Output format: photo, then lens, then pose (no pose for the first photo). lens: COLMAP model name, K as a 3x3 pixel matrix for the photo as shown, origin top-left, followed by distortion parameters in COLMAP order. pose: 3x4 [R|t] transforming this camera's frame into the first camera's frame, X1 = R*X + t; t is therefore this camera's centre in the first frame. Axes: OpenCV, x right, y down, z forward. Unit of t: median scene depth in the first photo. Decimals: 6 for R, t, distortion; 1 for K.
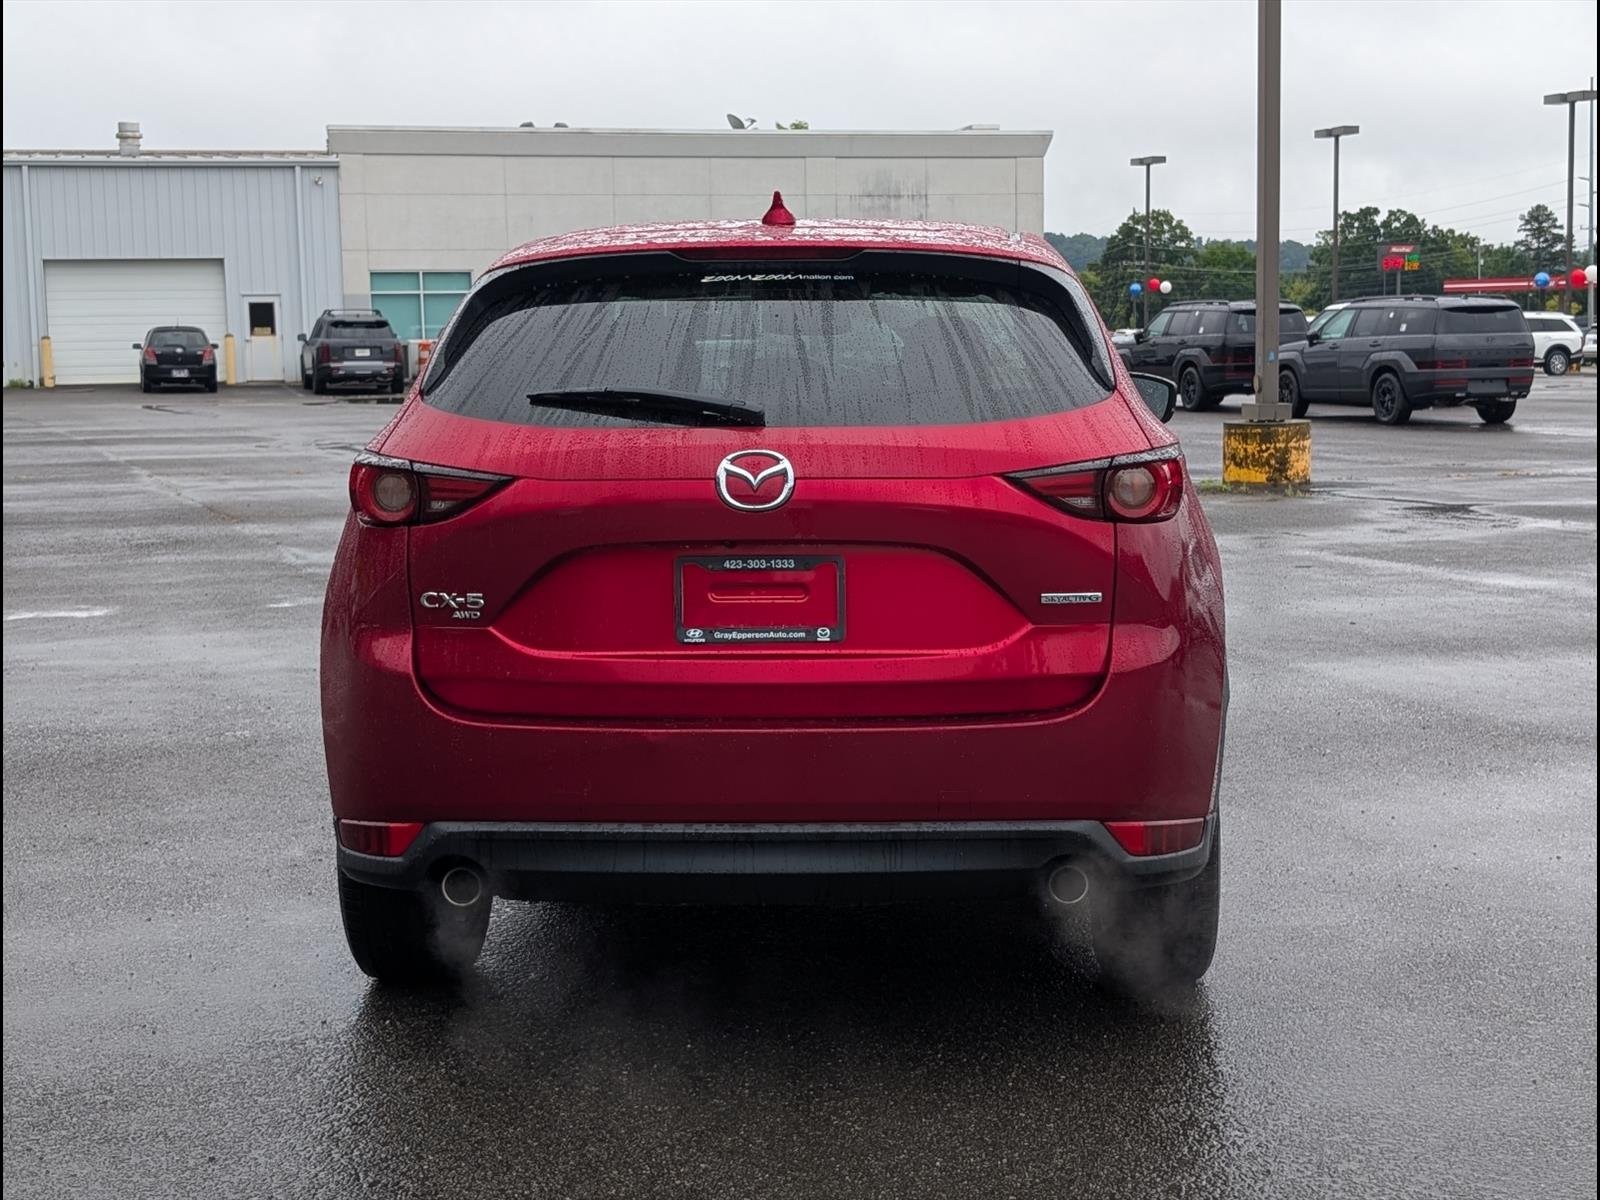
lens RADIAL K [[2421.4, 0, 817.5], [0, 2421.4, 596.4], [0, 0, 1]] dist [0.155332, -0.603939]
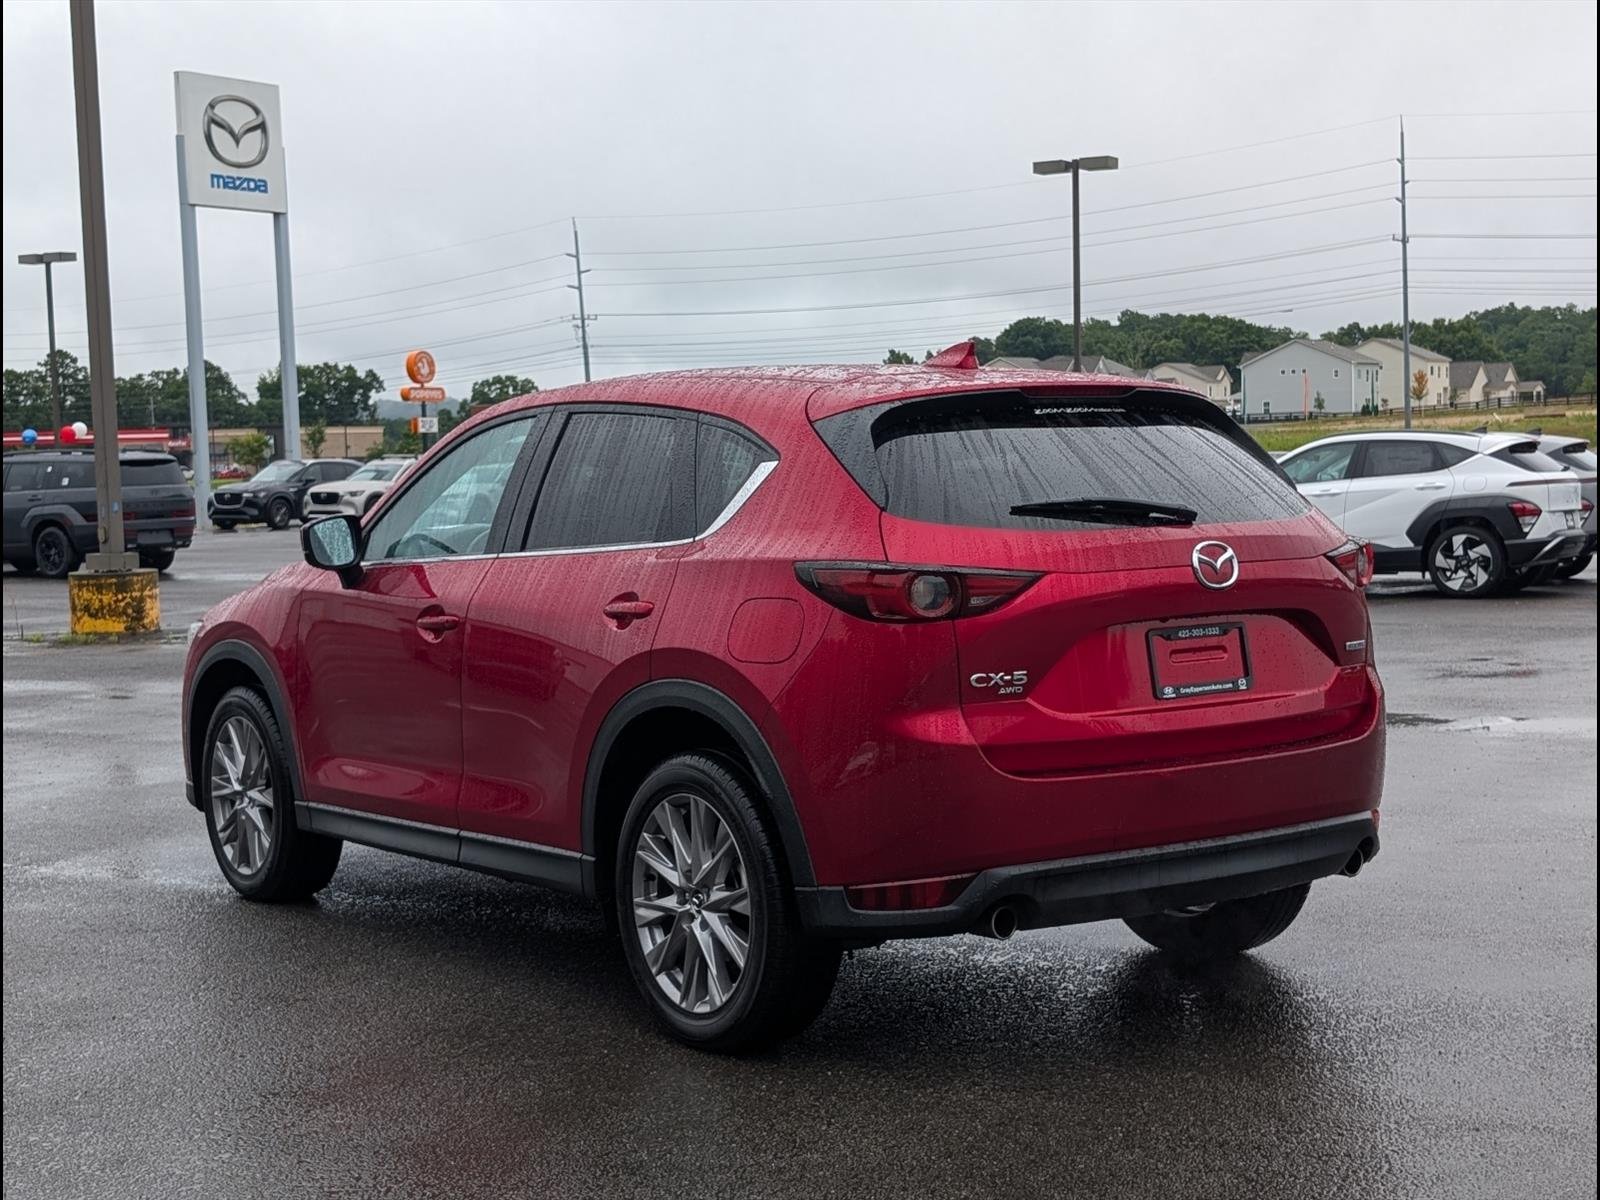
lens RADIAL K [[2421.4, 0, 817.5], [0, 2421.4, 596.4], [0, 0, 1]] dist [0.155332, -0.603939]
pose [[0.800199, -0.048813, 0.597745, -0.189061], [0.086988, 0.995589, -0.035149, -0.000966], [-0.593393, 0.080123, 0.800915, 0.020051]]
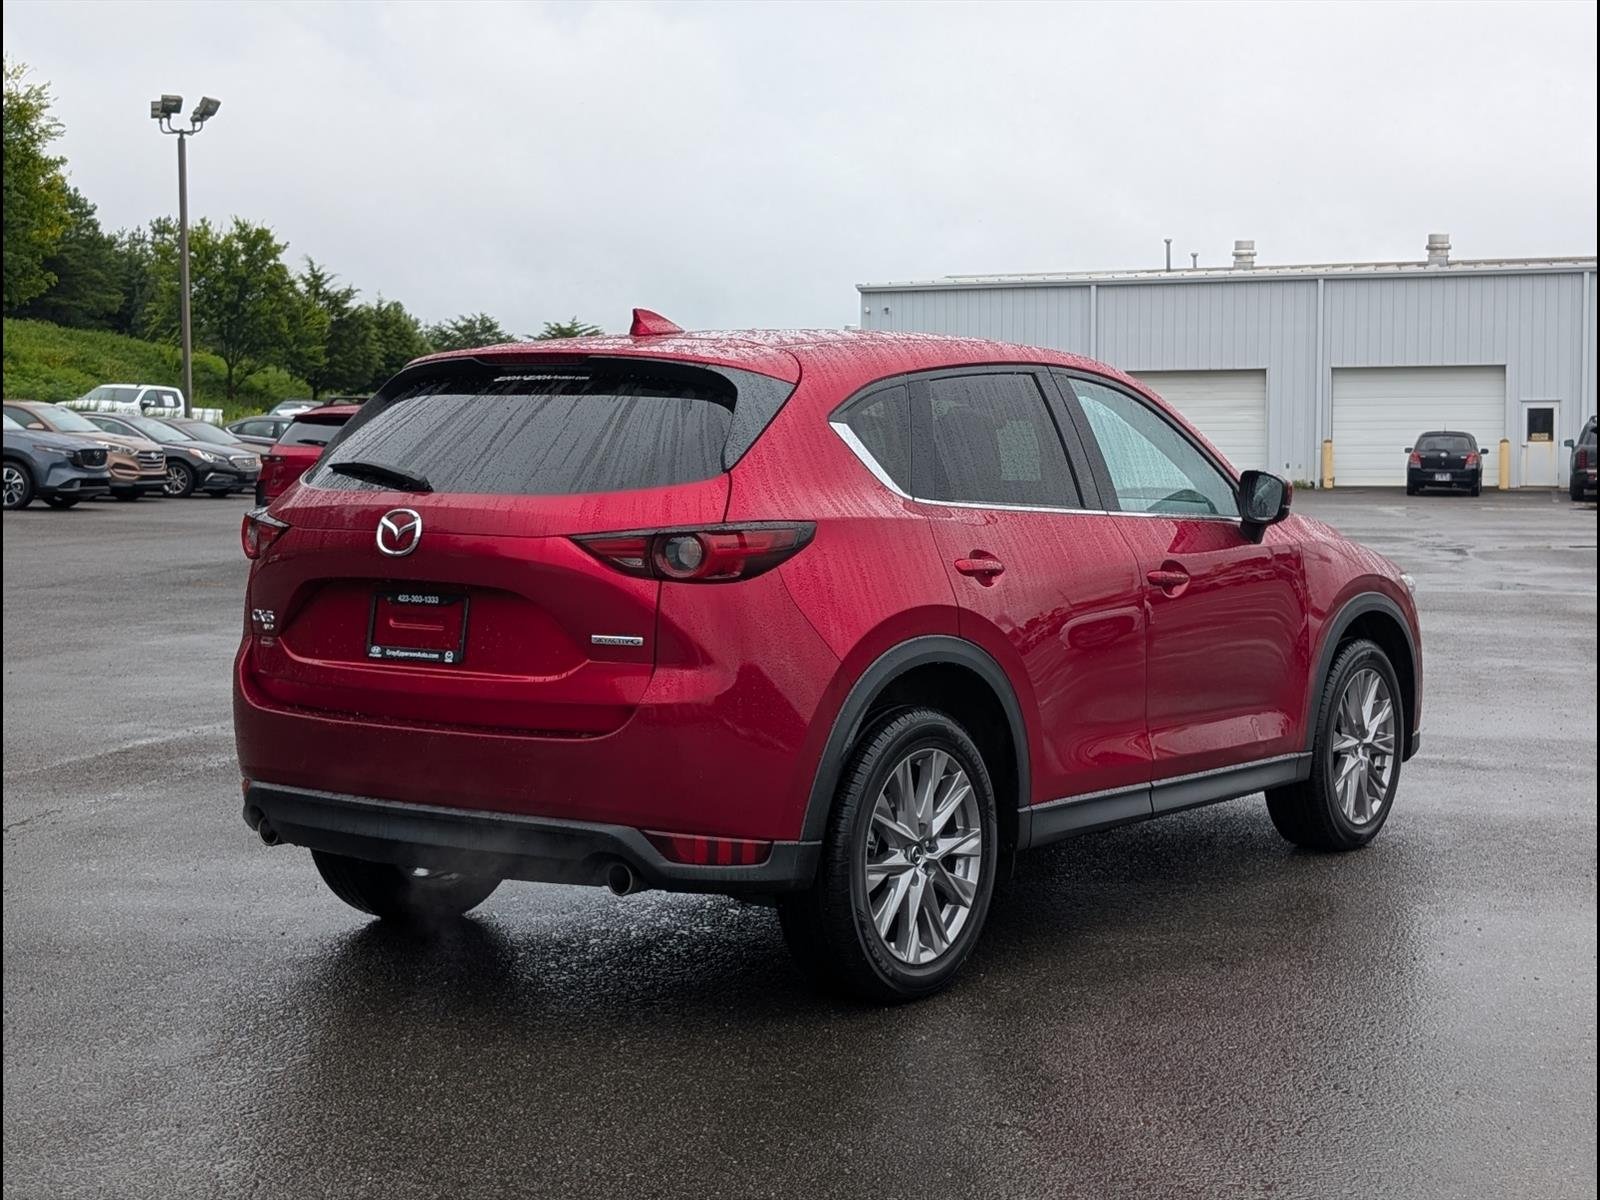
lens RADIAL K [[2421.4, 0, 817.5], [0, 2421.4, 596.4], [0, 0, 1]] dist [0.155332, -0.603939]
pose [[0.840113, 0.049136, -0.540181, 0.170155], [-0.072433, 0.997132, -0.021950, -0.000372], [0.537553, 0.057567, 0.841263, 0.006376]]
